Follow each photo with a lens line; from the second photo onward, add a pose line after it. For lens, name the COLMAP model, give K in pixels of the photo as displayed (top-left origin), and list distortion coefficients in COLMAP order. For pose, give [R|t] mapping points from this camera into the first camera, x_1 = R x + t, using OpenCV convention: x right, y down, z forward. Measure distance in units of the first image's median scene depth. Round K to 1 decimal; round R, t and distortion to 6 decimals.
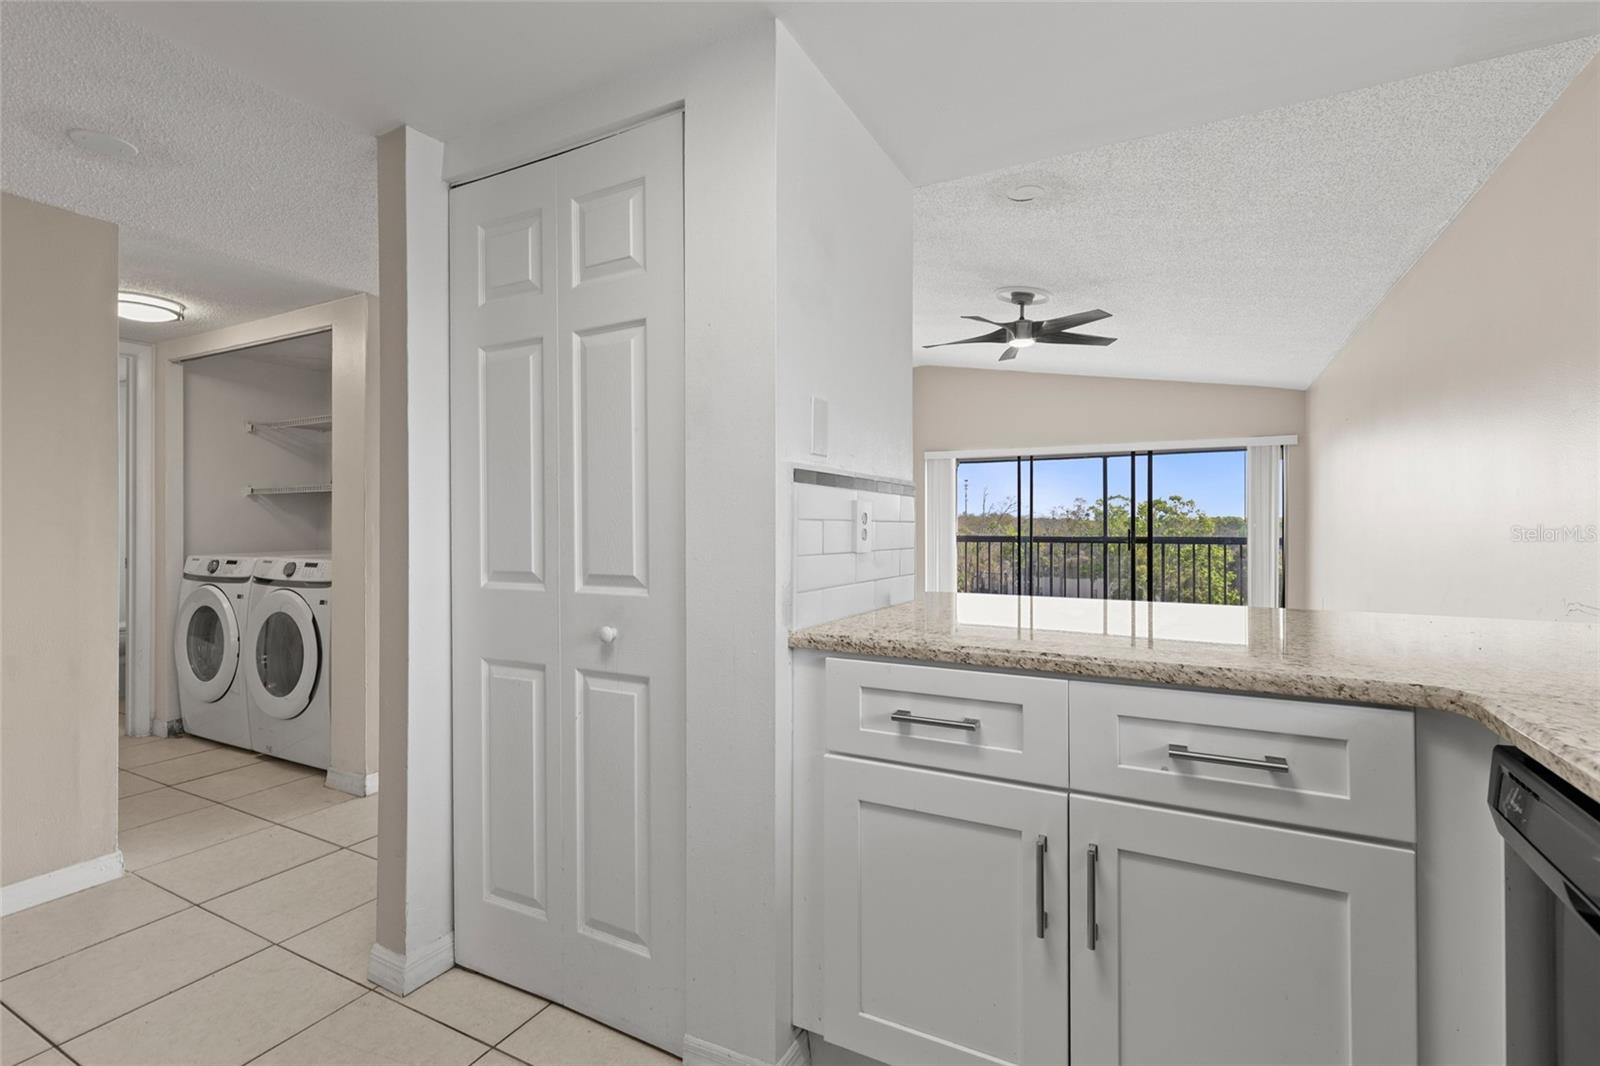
lens RADIAL K [[723.8, 0, 804.7], [0, 723.8, 520.3], [0, 0, 1]] dist [0.000262, -0.000585]
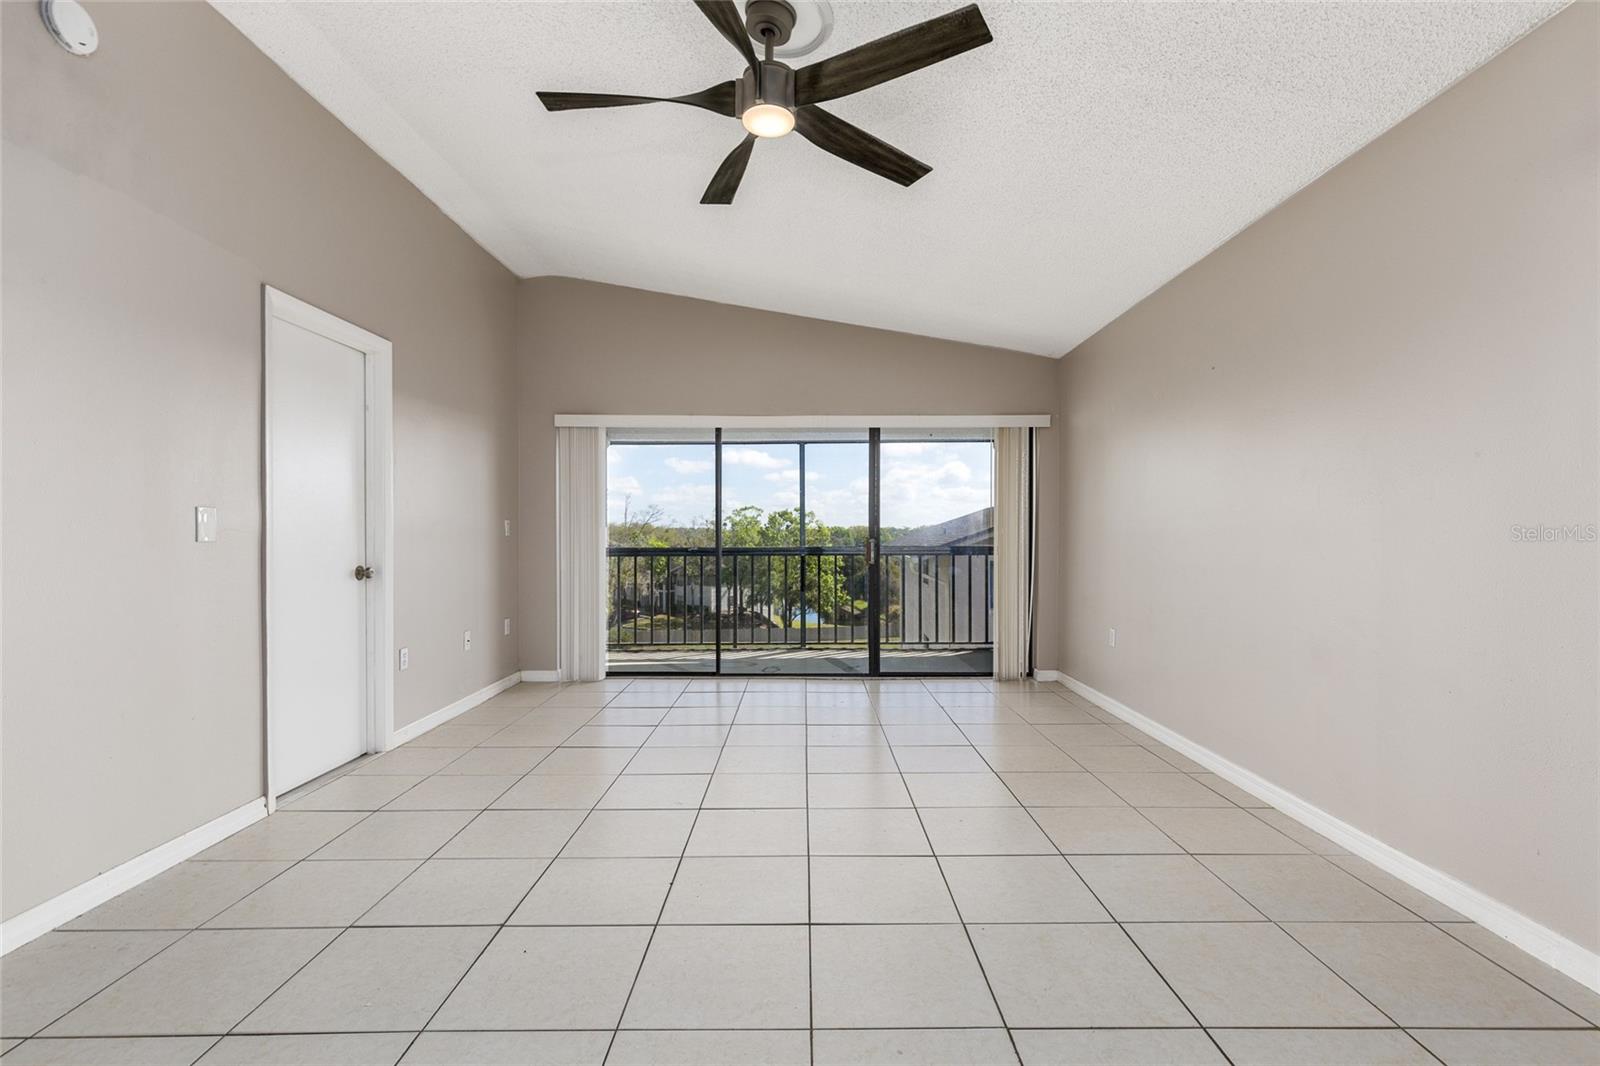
lens RADIAL K [[723.8, 0, 783.9], [0, 723.8, 531.3], [0, 0, 1]] dist [0.000262, -0.000585]
pose [[0.896170, 0.001111, 0.443709, 0.061753], [-0.001709, 0.999998, 0.000948, 0.005906], [-0.443707, -0.001608, 0.896170, 0.338057]]
